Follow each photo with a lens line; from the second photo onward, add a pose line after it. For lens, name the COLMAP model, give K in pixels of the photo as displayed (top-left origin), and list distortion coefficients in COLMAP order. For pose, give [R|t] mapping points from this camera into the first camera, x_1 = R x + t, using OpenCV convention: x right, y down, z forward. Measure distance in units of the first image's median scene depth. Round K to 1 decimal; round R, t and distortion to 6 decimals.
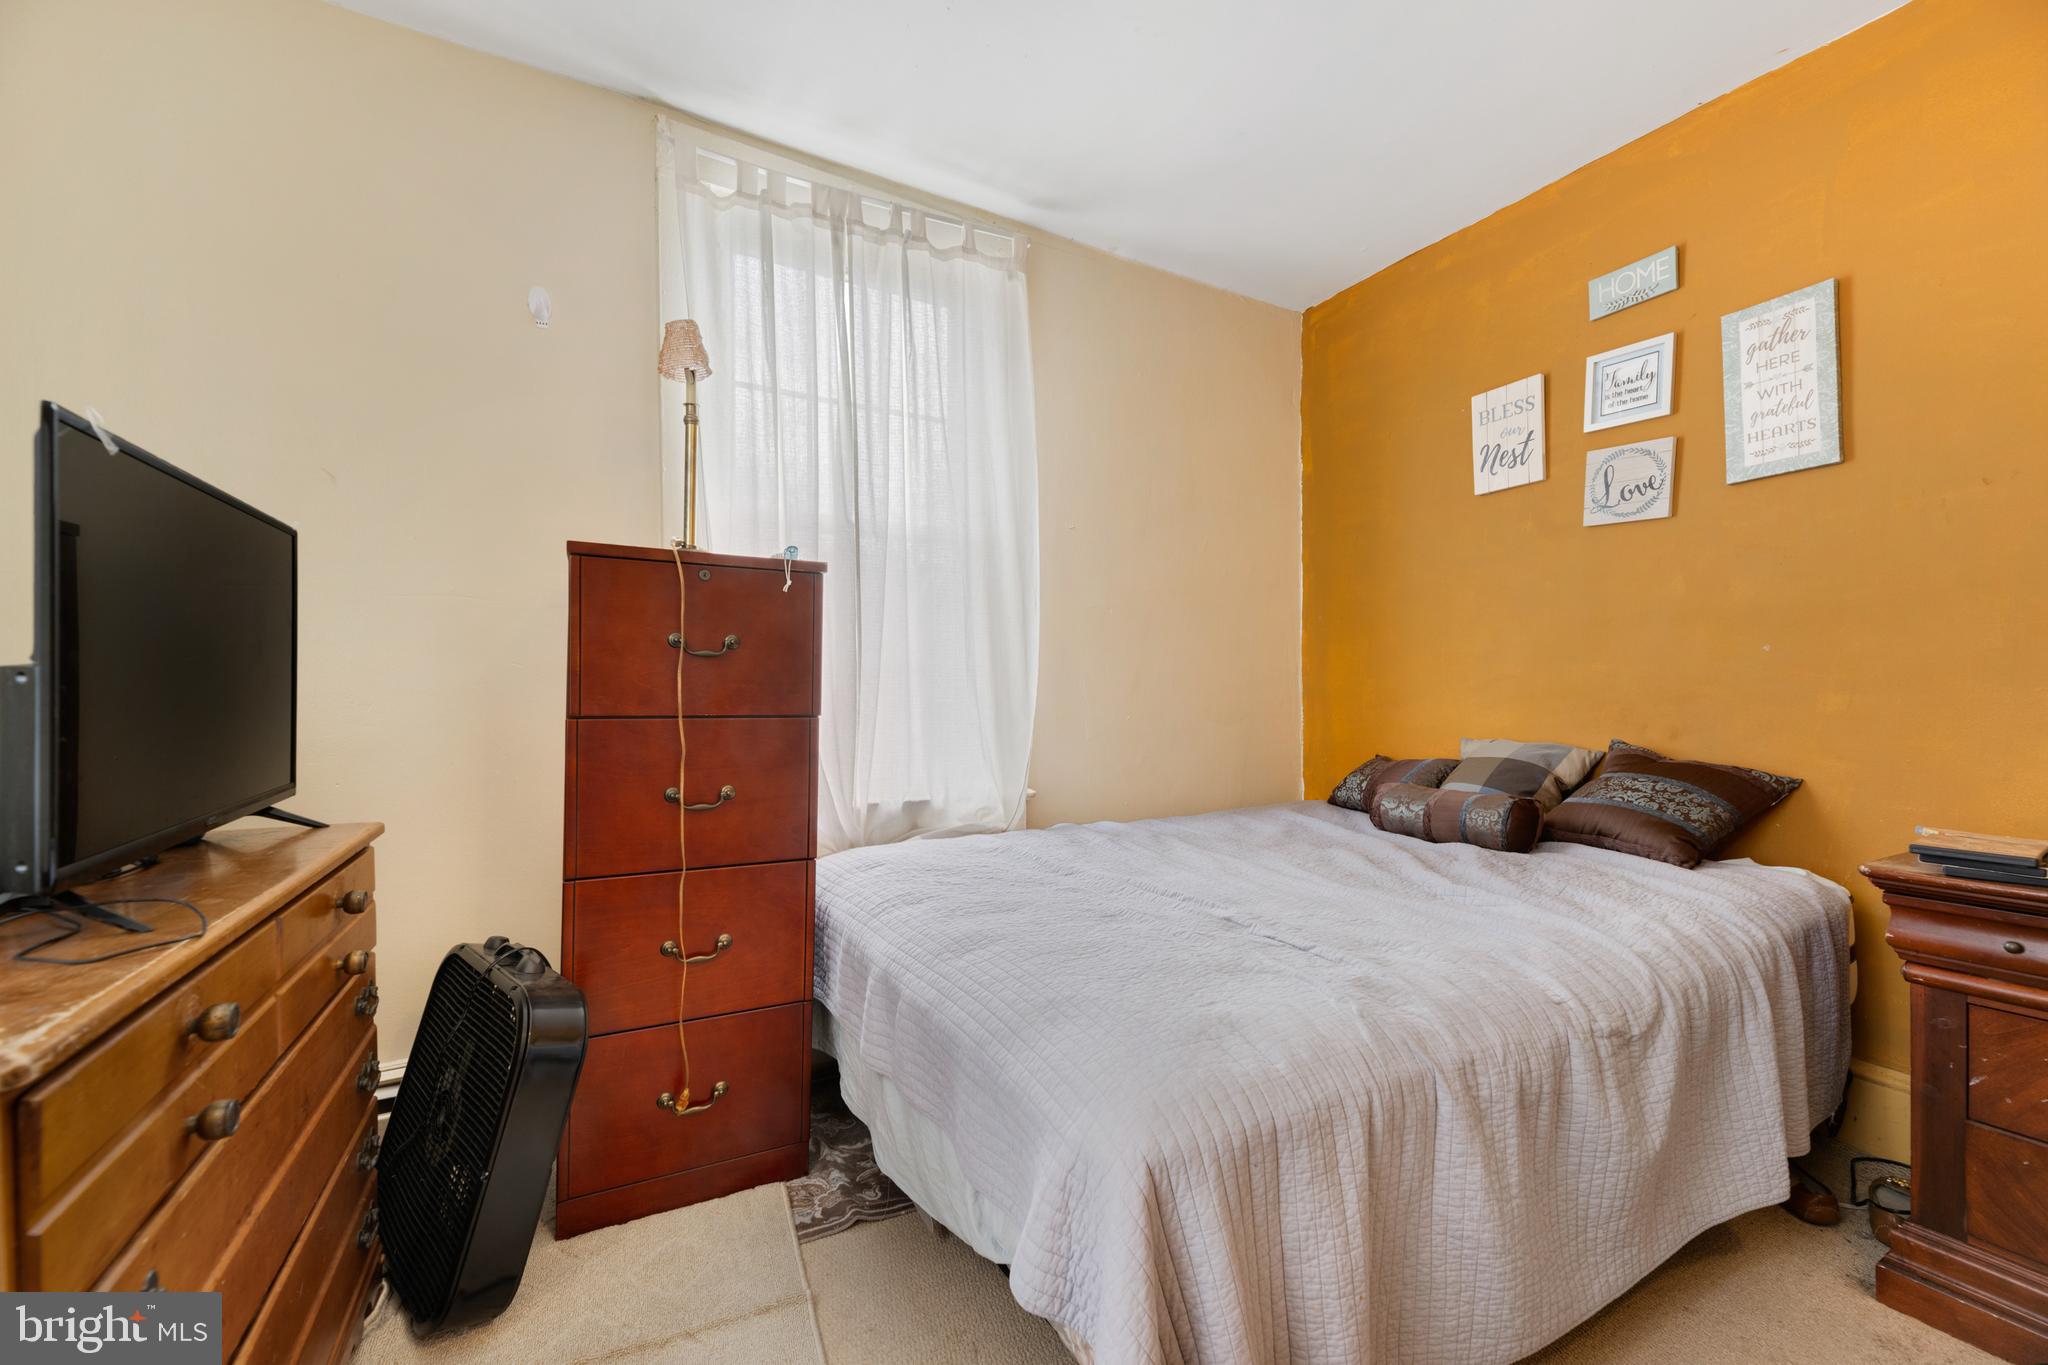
lens RADIAL K [[845.0, 0, 1022.3], [0, 845.0, 692.2], [0, 0, 1]] dist [-0.003713, -0.003134]
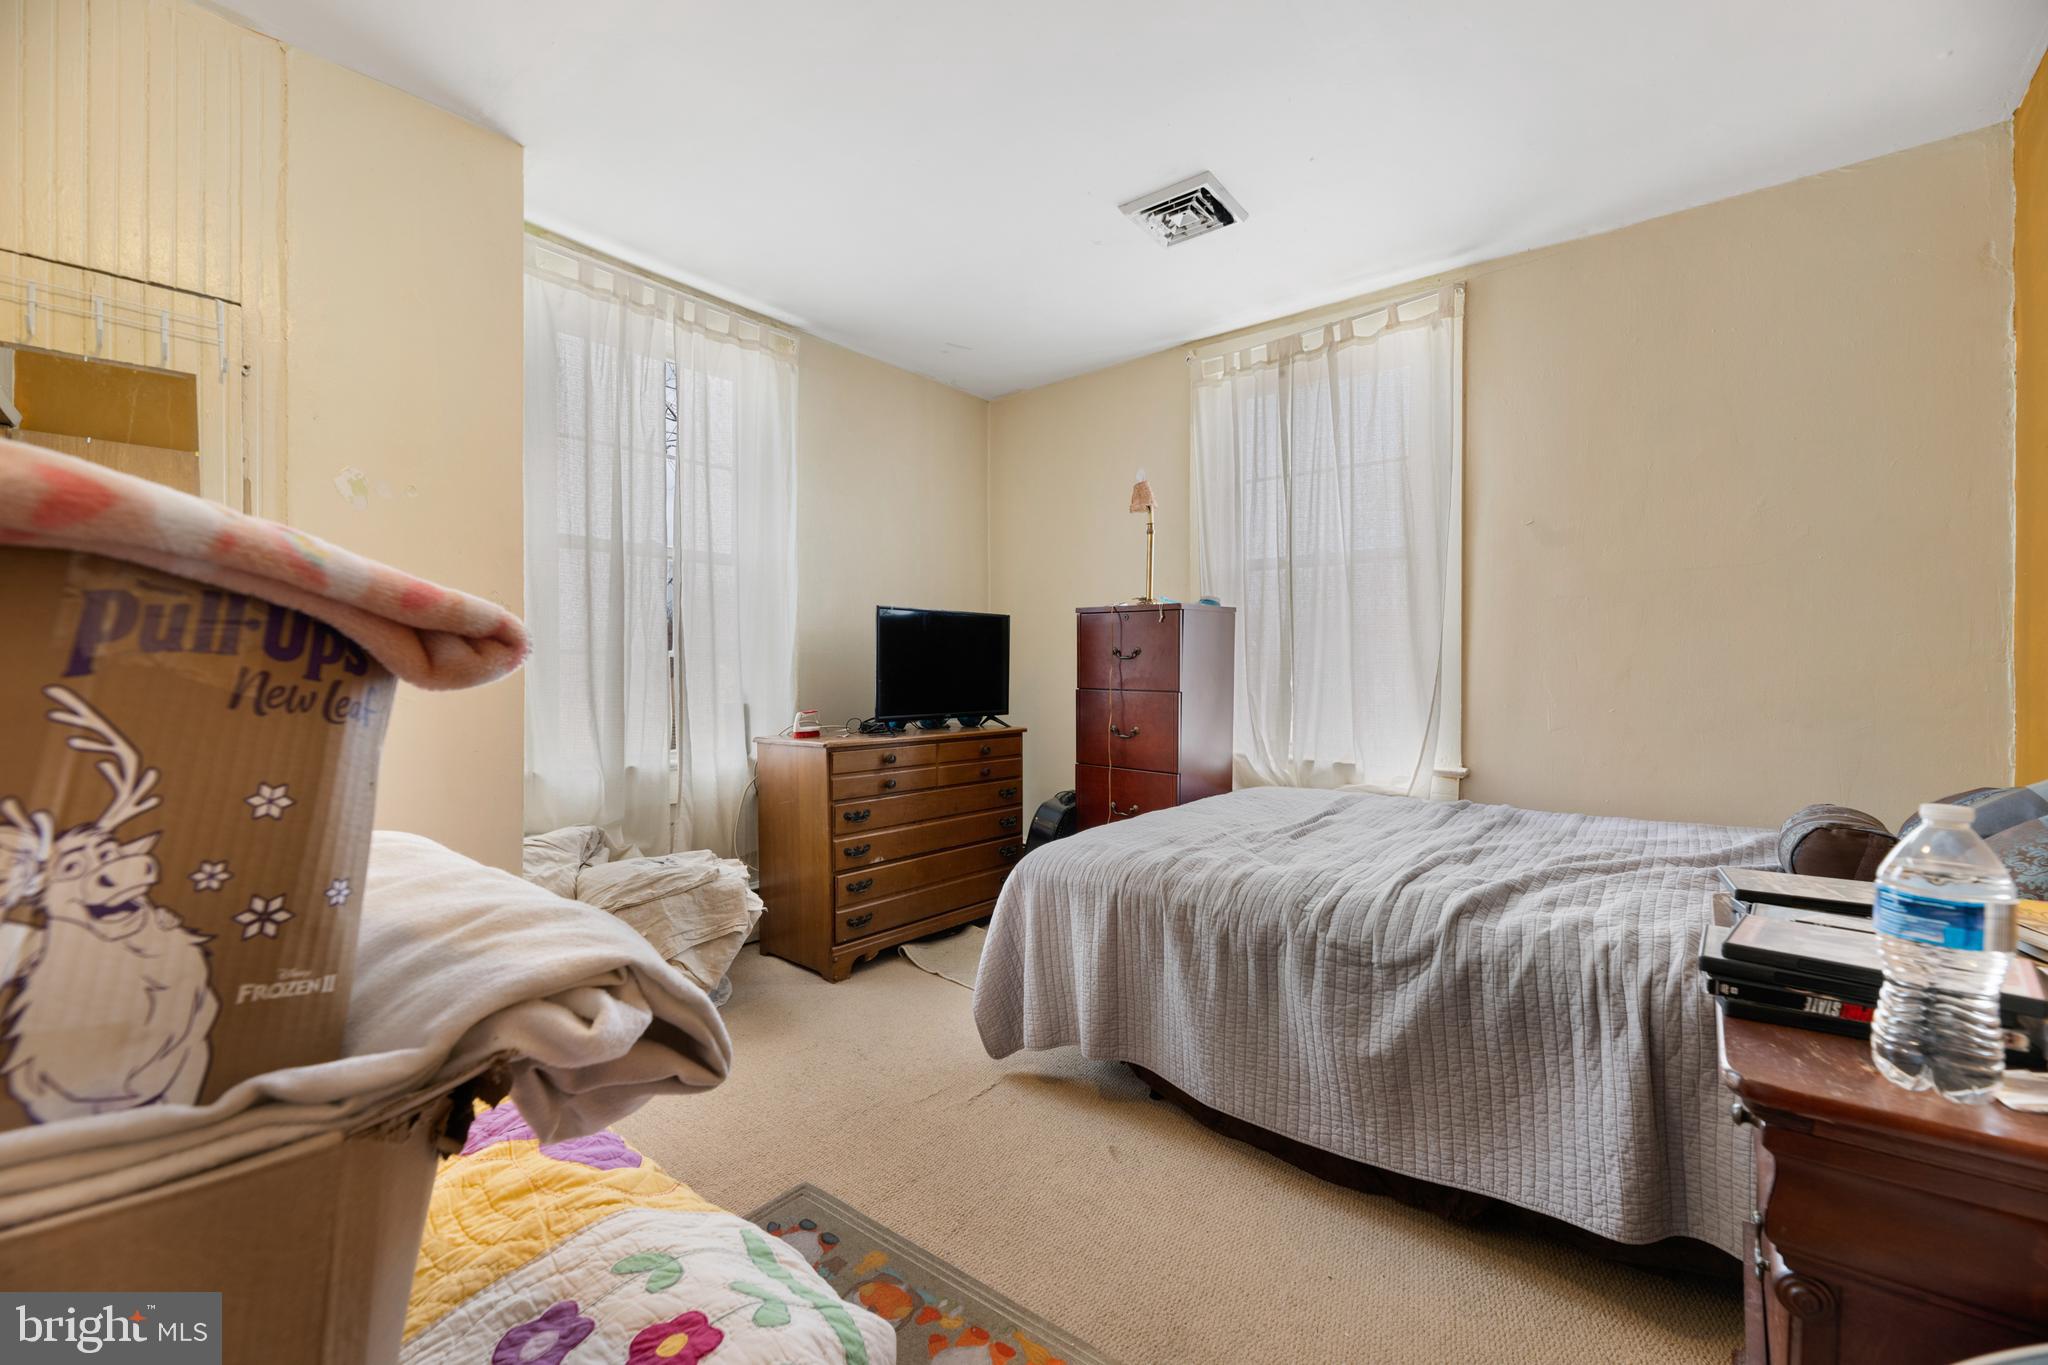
lens RADIAL K [[845.0, 0, 1027.4], [0, 845.0, 677.4], [0, 0, 1]] dist [-0.003713, -0.003134]
pose [[0.376500, 0.000101, -0.926417, 0.962378], [0.001089, 0.999999, 0.000551, -0.007507], [0.926416, -0.001216, 0.376499, 0.034733]]
